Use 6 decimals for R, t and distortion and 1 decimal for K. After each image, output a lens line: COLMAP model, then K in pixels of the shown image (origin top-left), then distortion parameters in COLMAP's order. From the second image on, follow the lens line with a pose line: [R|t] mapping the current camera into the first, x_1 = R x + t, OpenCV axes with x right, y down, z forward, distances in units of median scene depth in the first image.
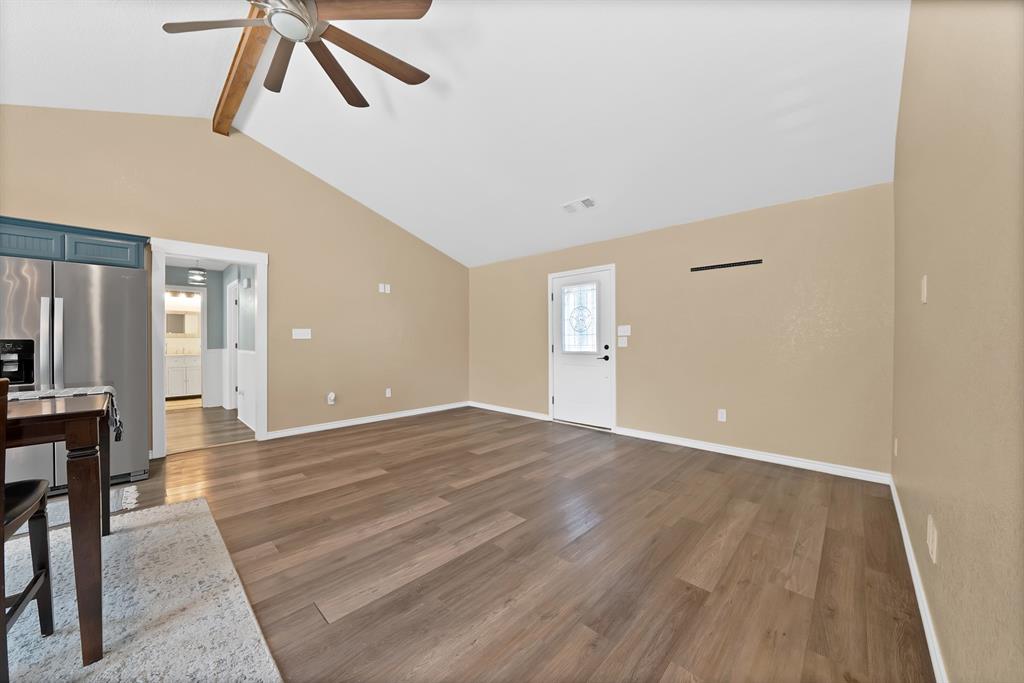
lens RADIAL K [[363.6, 0, 512.0], [0, 363.6, 341.5], [0, 0, 1]] dist [0.000960, 0.000040]
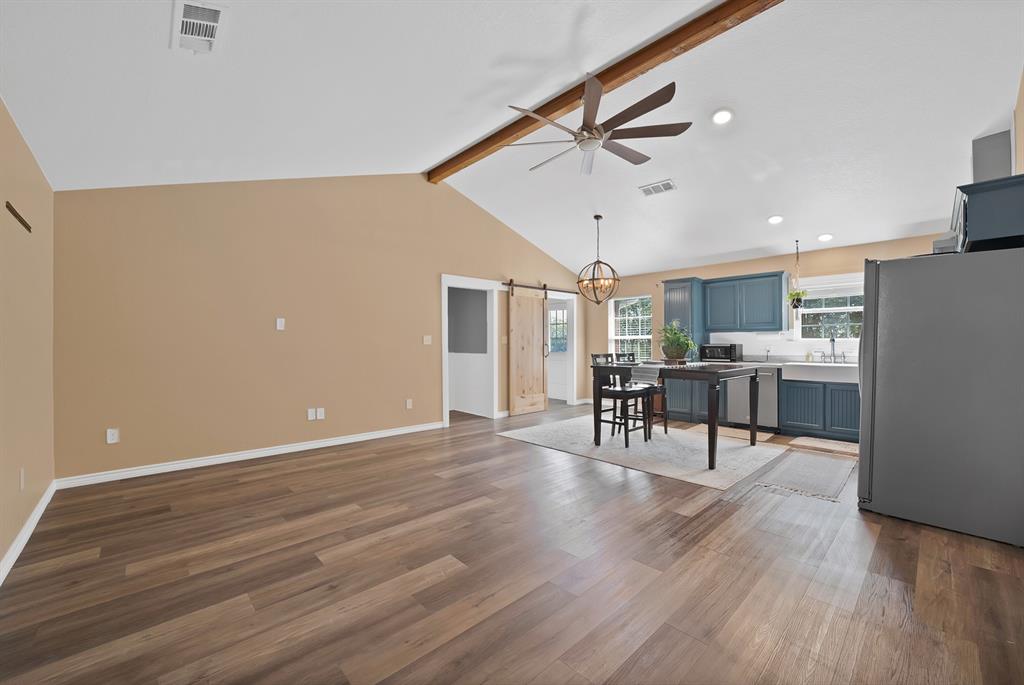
lens RADIAL K [[402.7, 0, 515.6], [0, 402.7, 339.5], [0, 0, 1]] dist [-0.012793, -0.000221]
pose [[-0.998896, 0.002708, 0.046895, -0.208018], [0.002360, 0.999969, -0.007466, -0.005512], [-0.046914, -0.007347, -0.998872, 1.516615]]
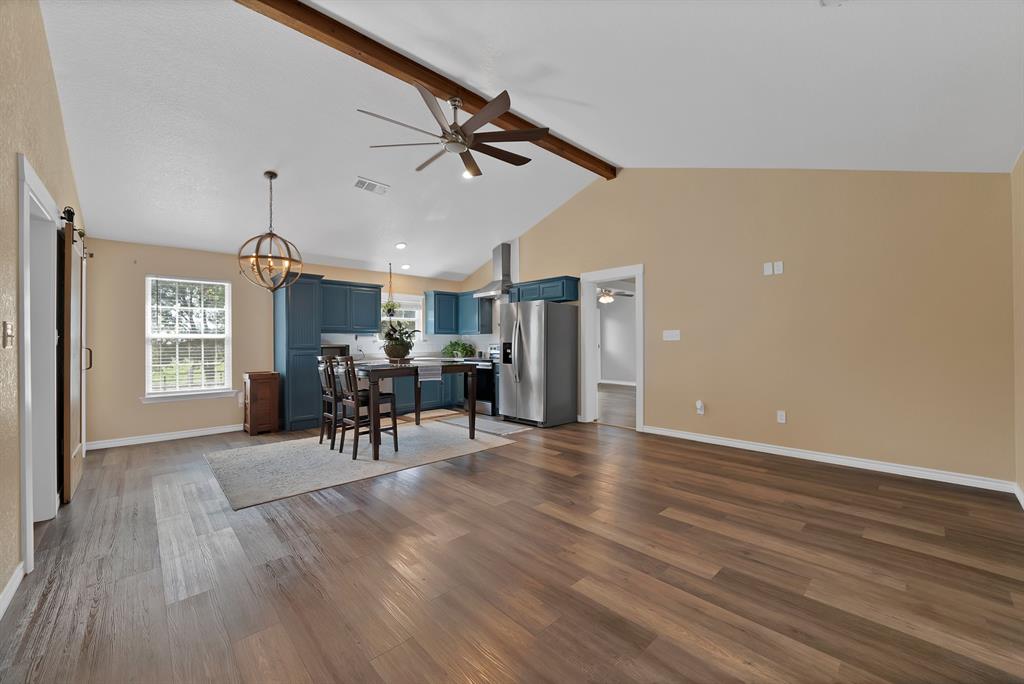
lens RADIAL K [[402.7, 0, 515.6], [0, 402.7, 339.0], [0, 0, 1]] dist [-0.012793, -0.000221]
pose [[-0.045808, -0.008058, -0.998918, 0.624400], [0.003873, 0.999959, -0.008244, -0.004411], [0.998943, -0.004246, -0.045775, 0.734438]]
